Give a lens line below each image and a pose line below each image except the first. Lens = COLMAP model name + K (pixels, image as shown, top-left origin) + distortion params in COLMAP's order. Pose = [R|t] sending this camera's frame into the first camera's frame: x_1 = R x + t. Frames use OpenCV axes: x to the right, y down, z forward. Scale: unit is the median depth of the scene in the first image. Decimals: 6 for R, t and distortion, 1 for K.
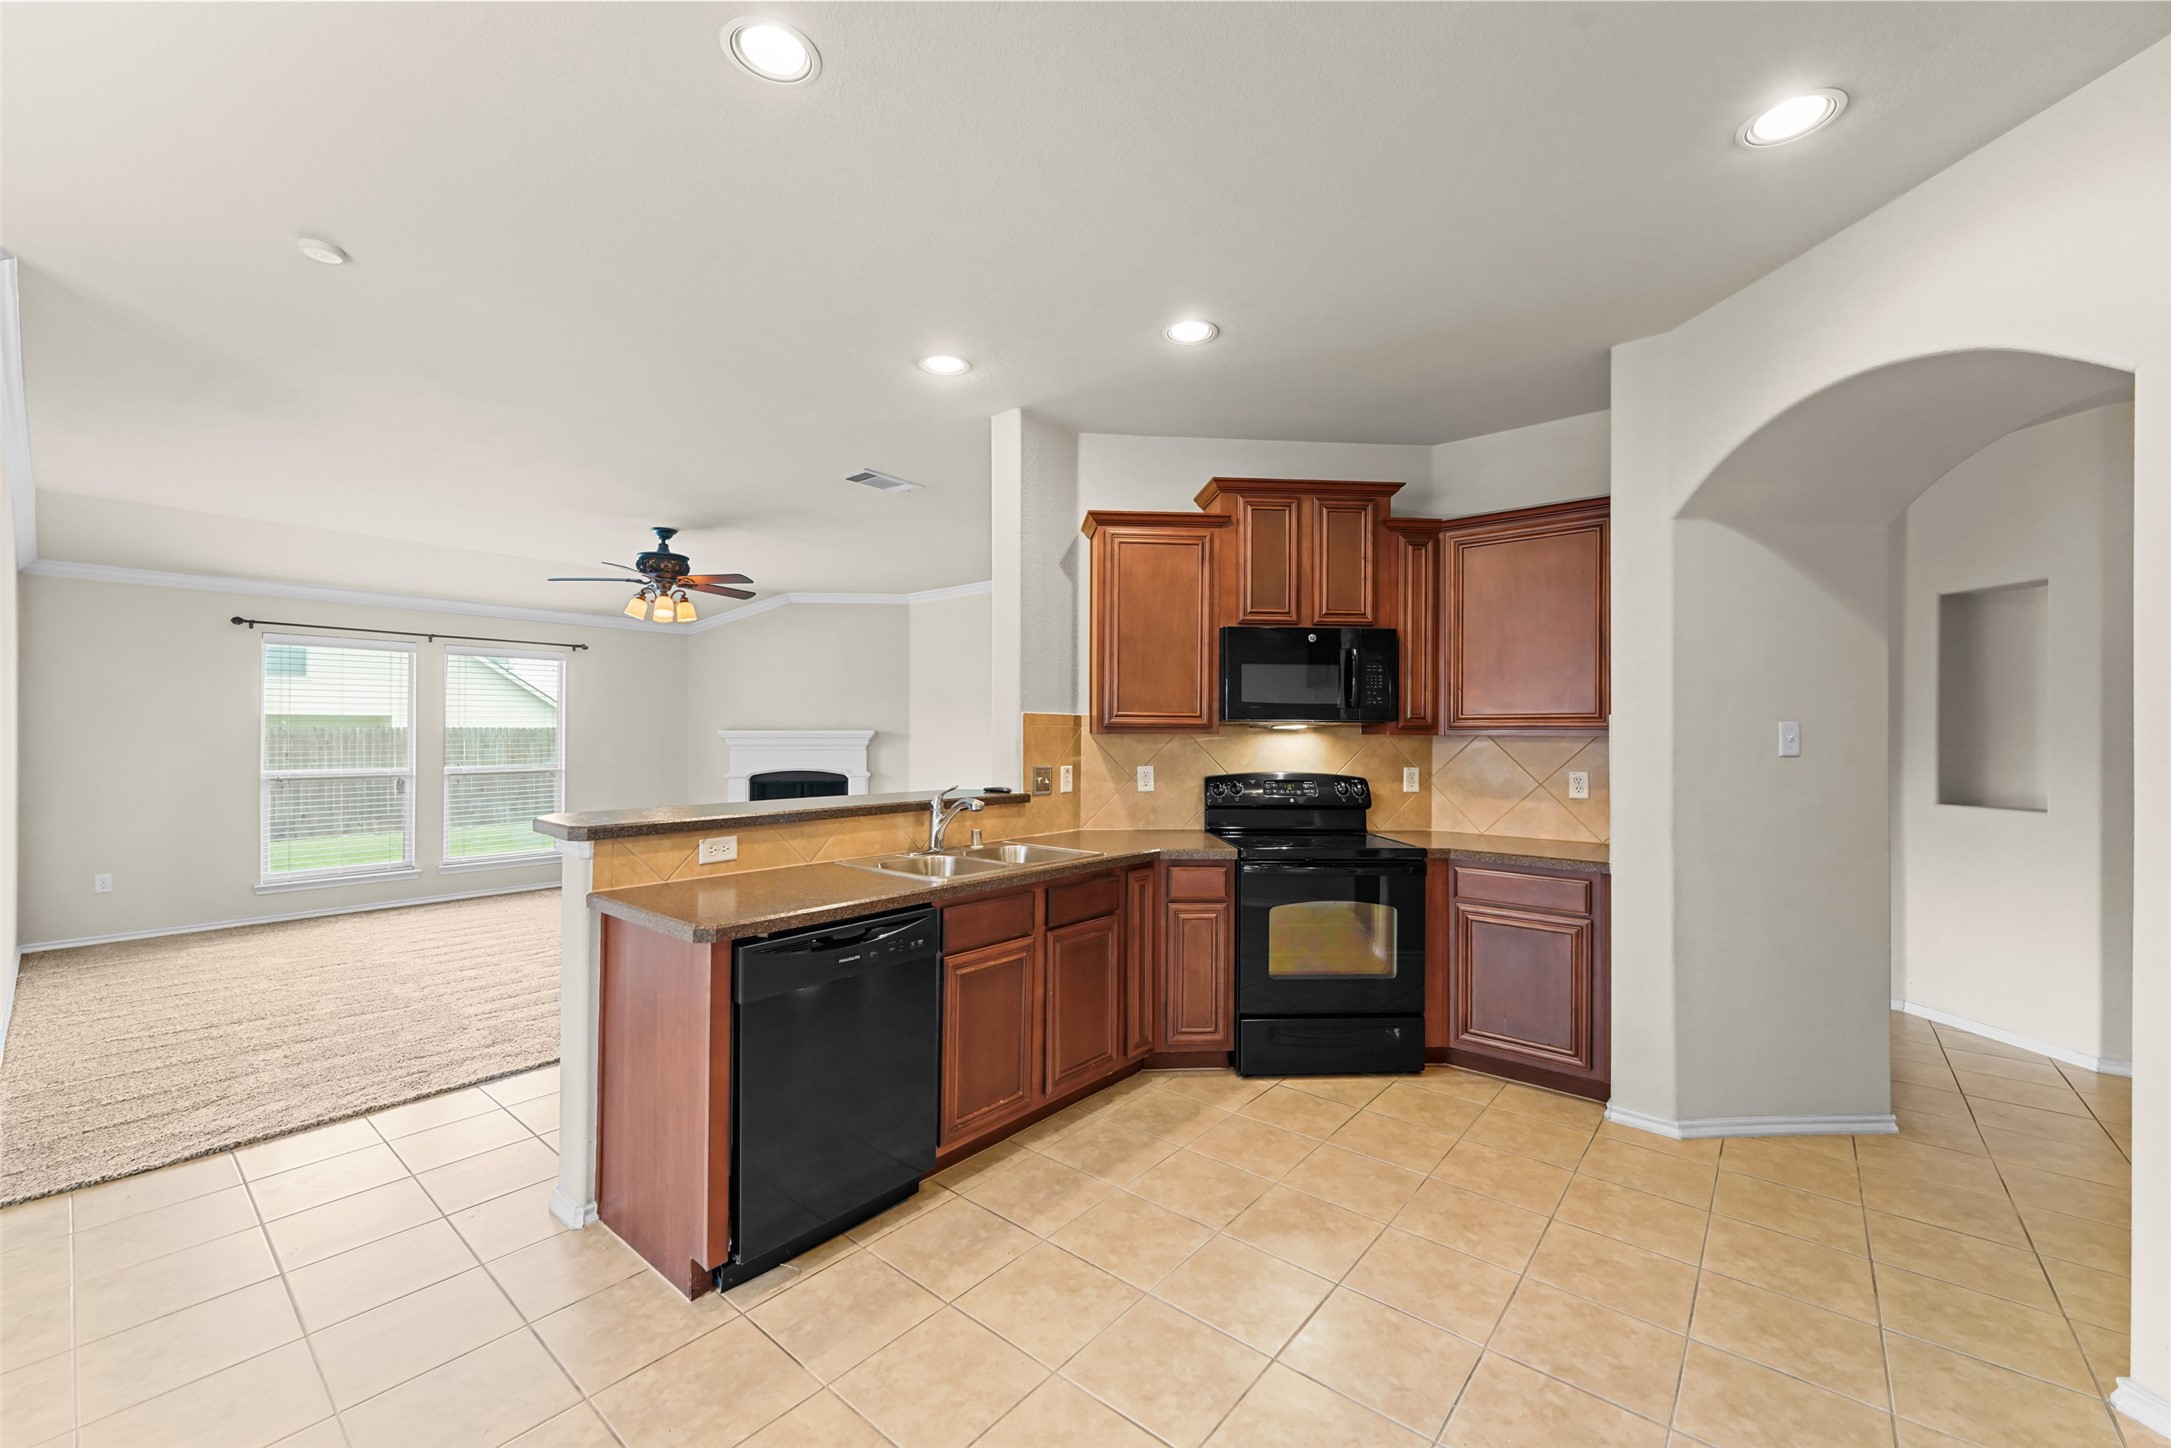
lens RADIAL K [[862.5, 0, 1056.5], [0, 862.5, 727.7], [0, 0, 1]] dist [0.010878, -0.001525]
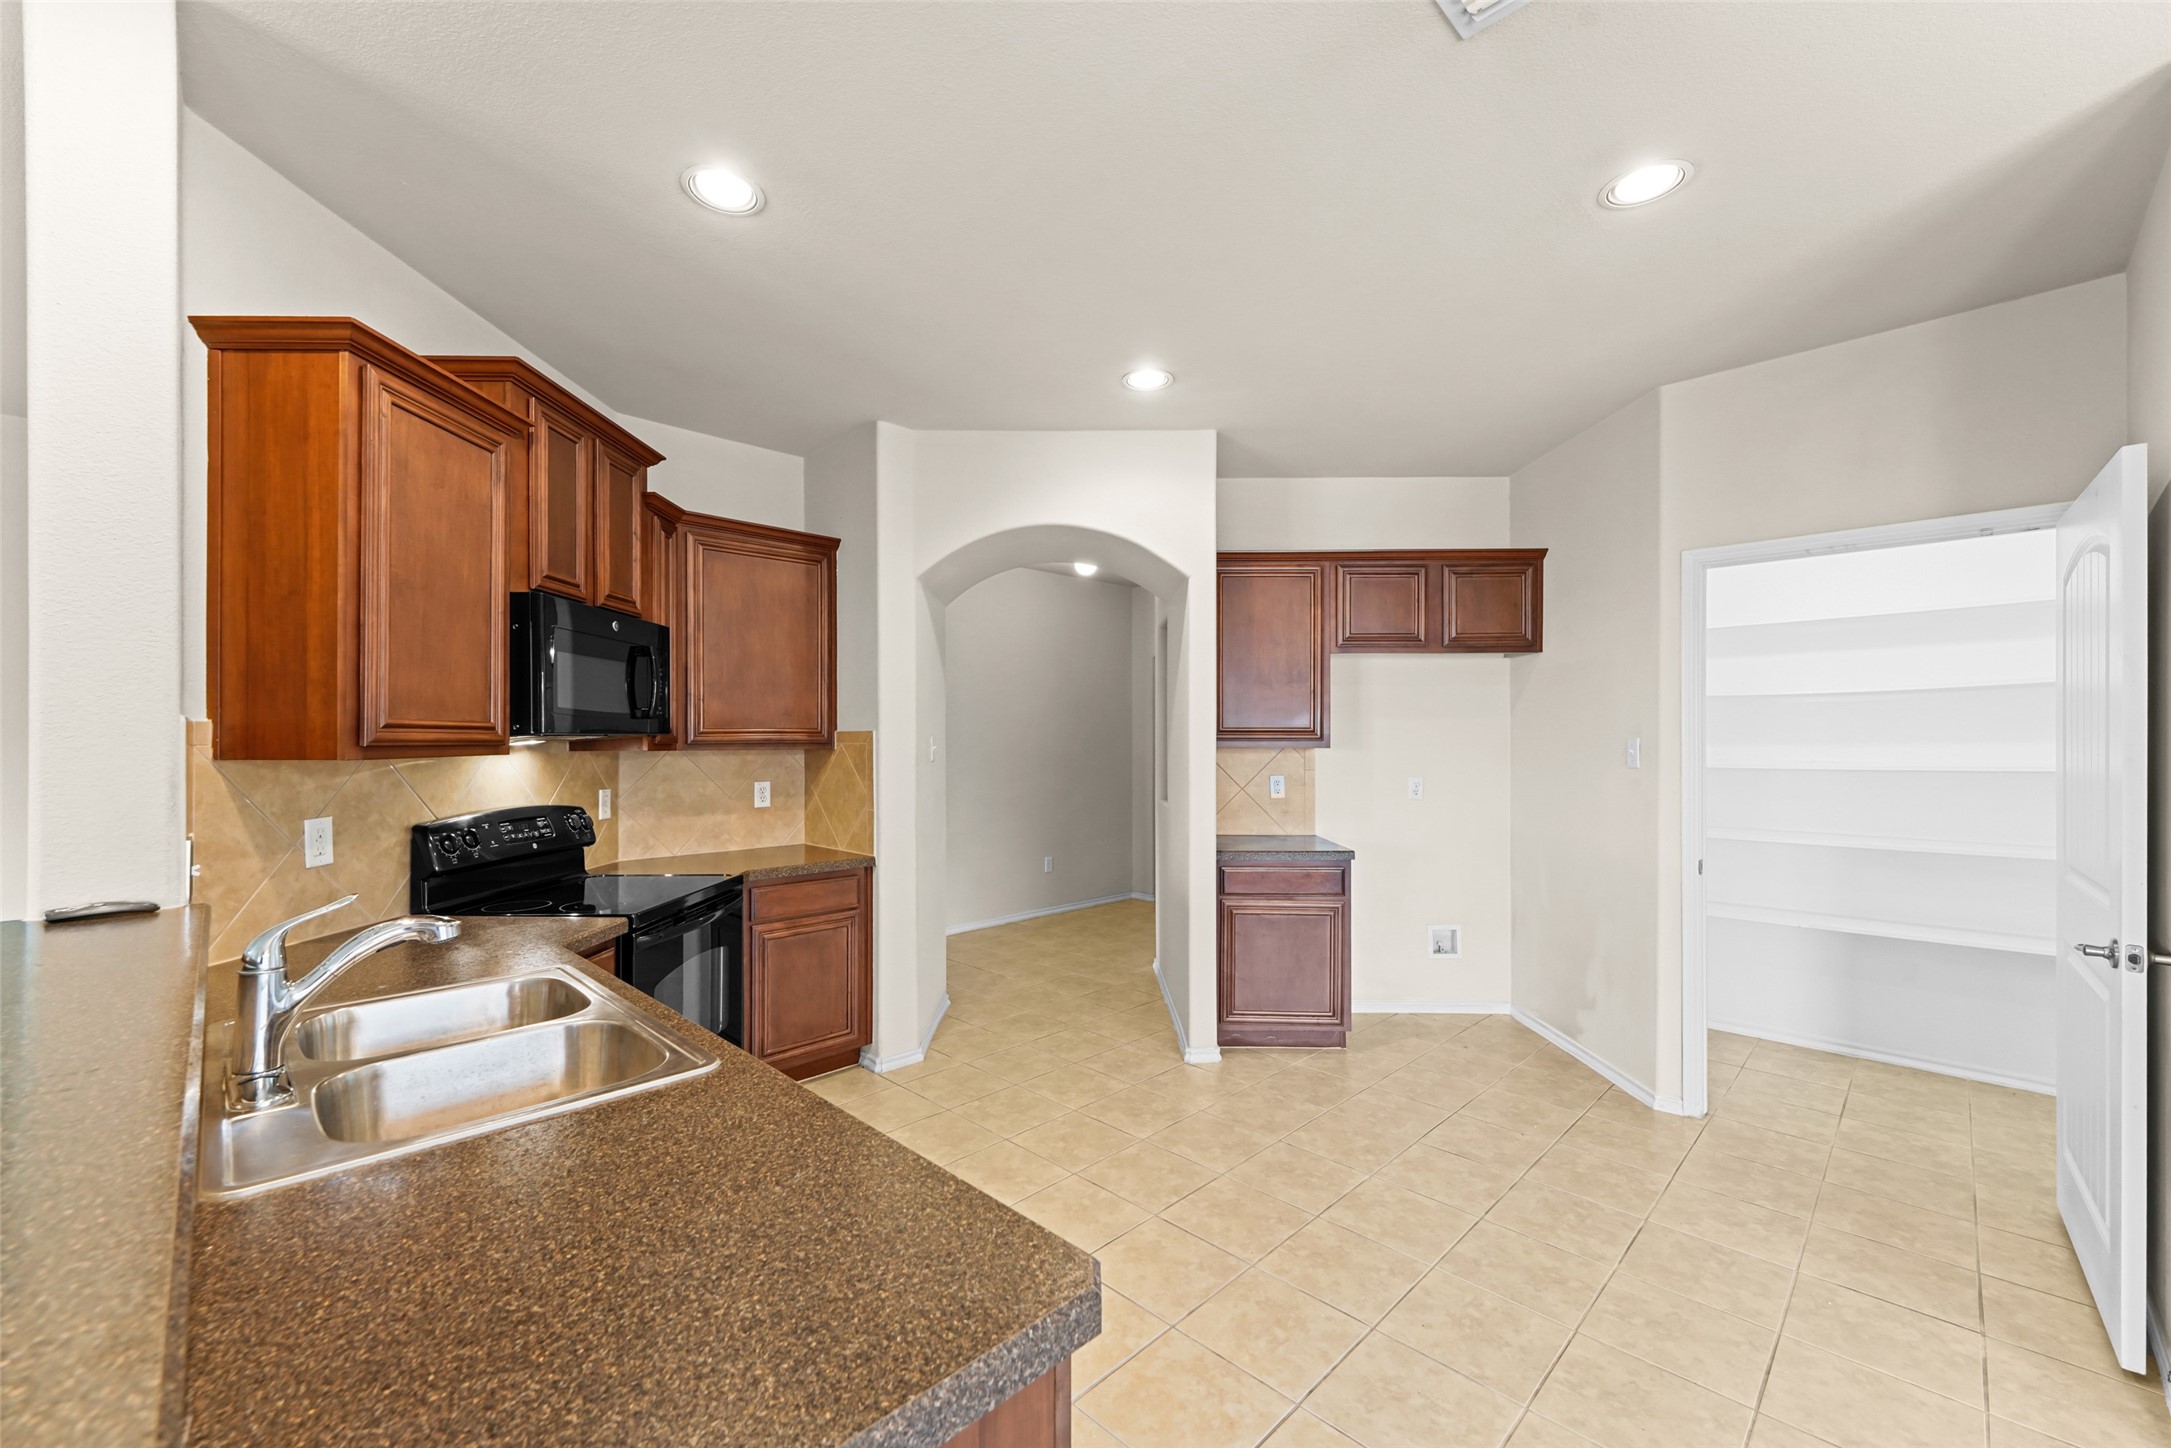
lens RADIAL K [[862.5, 0, 1079.8], [0, 862.5, 741.4], [0, 0, 1]] dist [0.010878, -0.001525]
pose [[0.081325, -0.008802, 0.996649, -0.428877], [-0.002590, 0.999956, 0.009042, -0.010348], [-0.996684, -0.003317, 0.081298, 0.525194]]
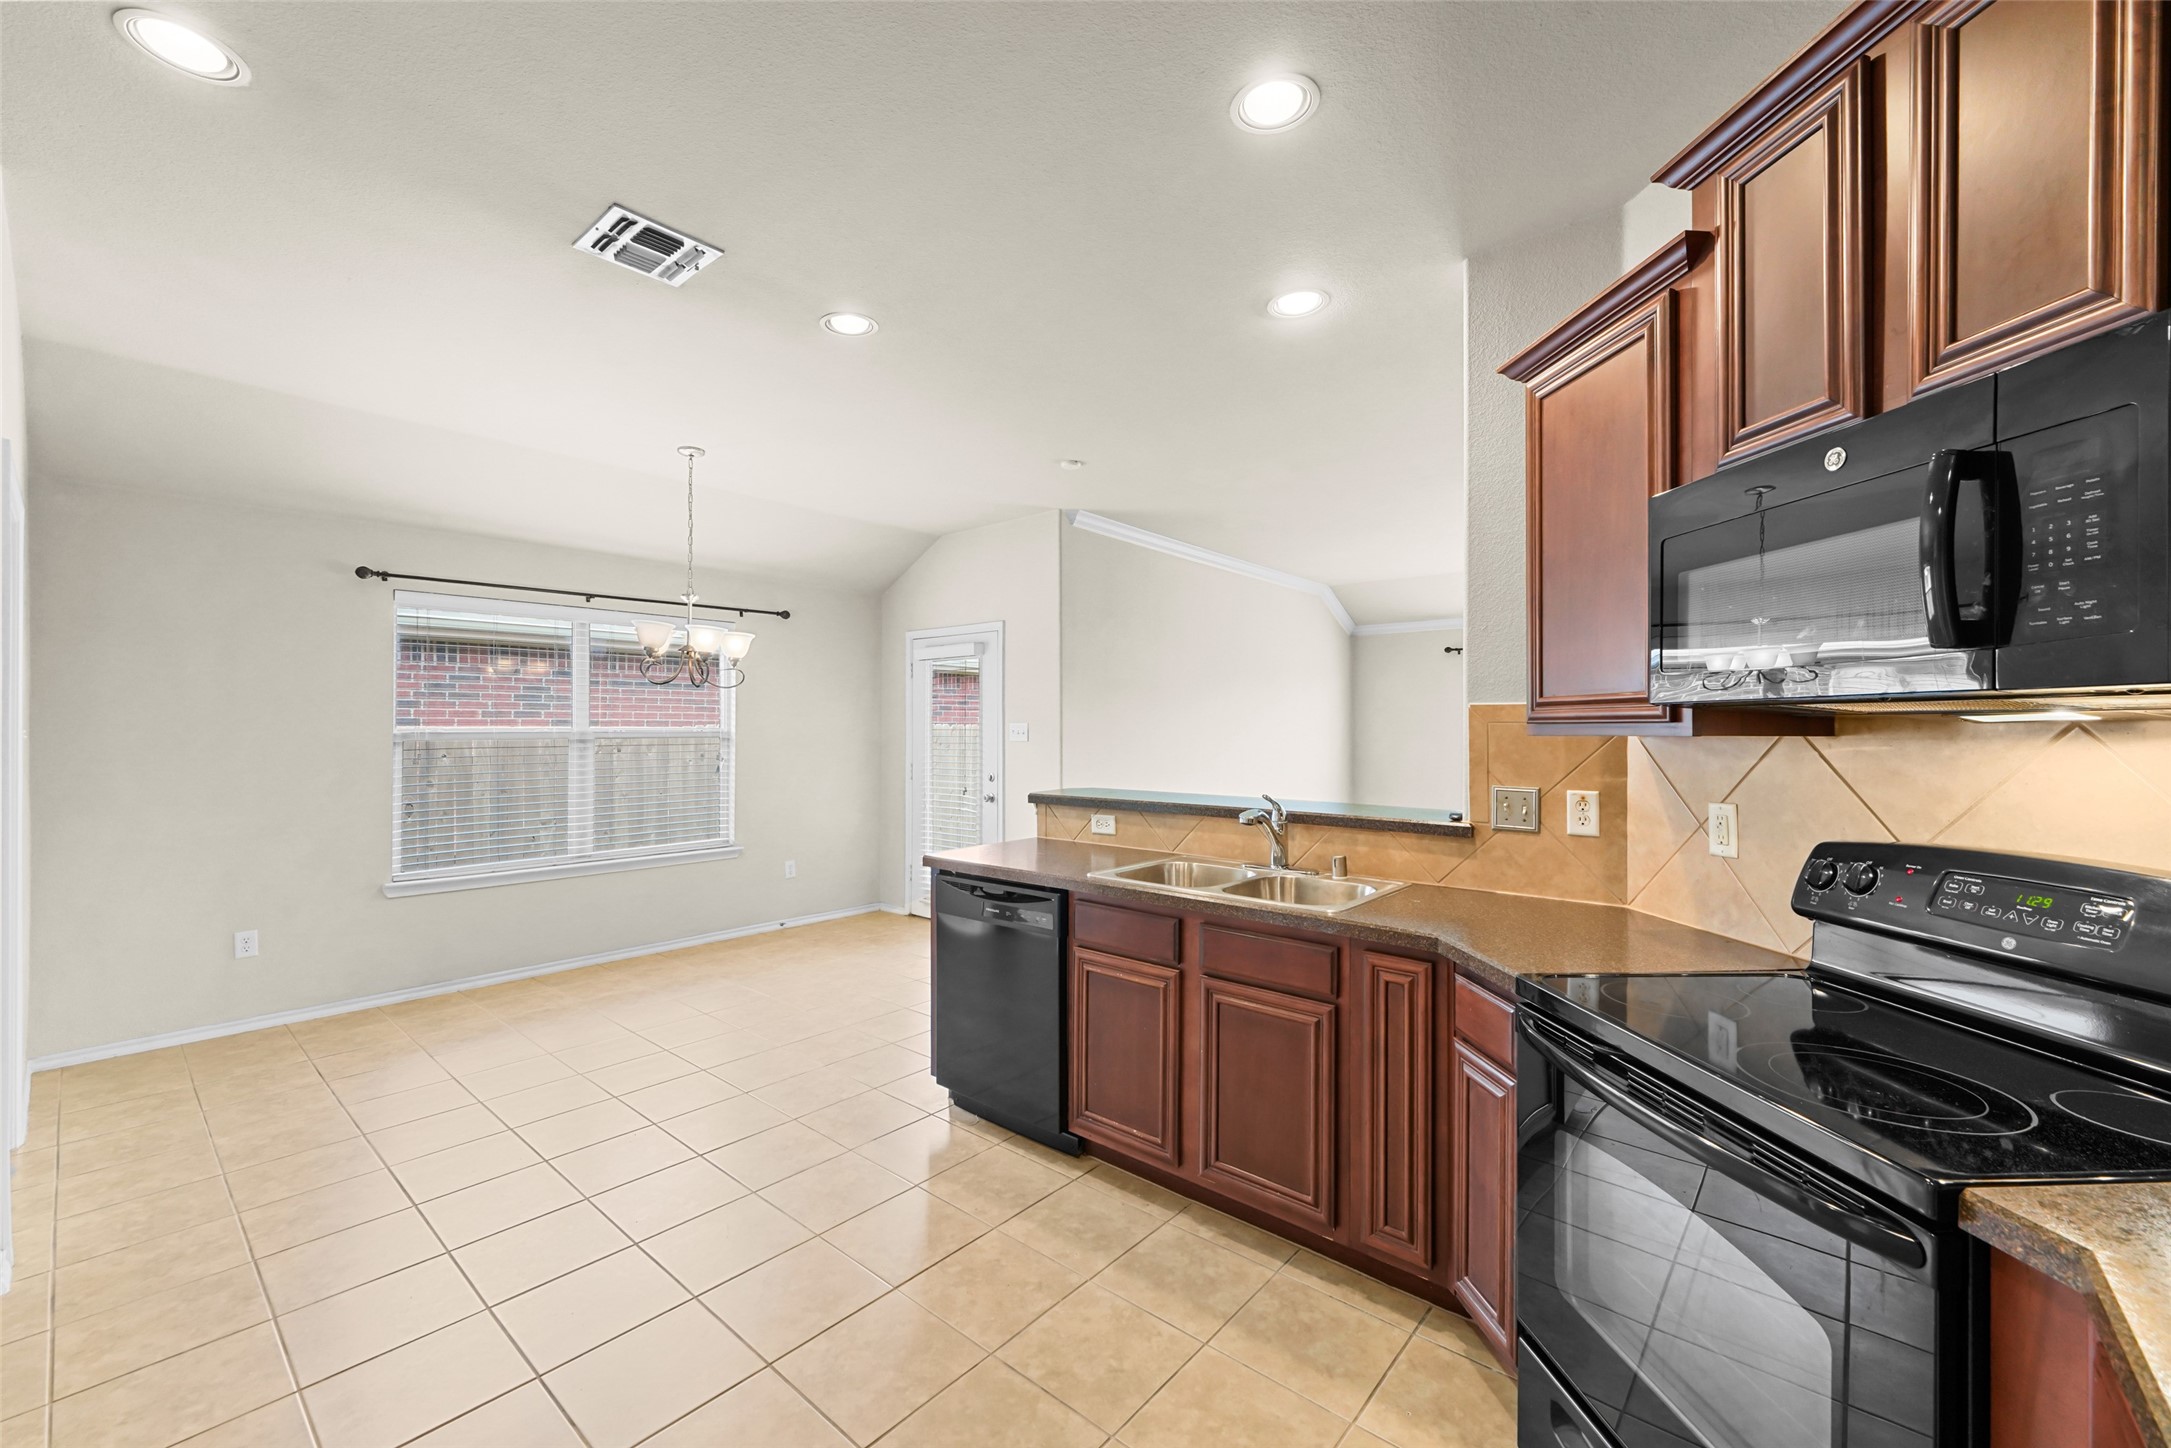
lens RADIAL K [[862.5, 0, 1082.5], [0, 862.5, 724.4], [0, 0, 1]] dist [0.010878, -0.001525]
pose [[0.005877, -0.008602, -0.999946, 0.637919], [0.003536, 0.999957, -0.008581, 0.002806], [0.999976, -0.003486, 0.005907, 0.691116]]
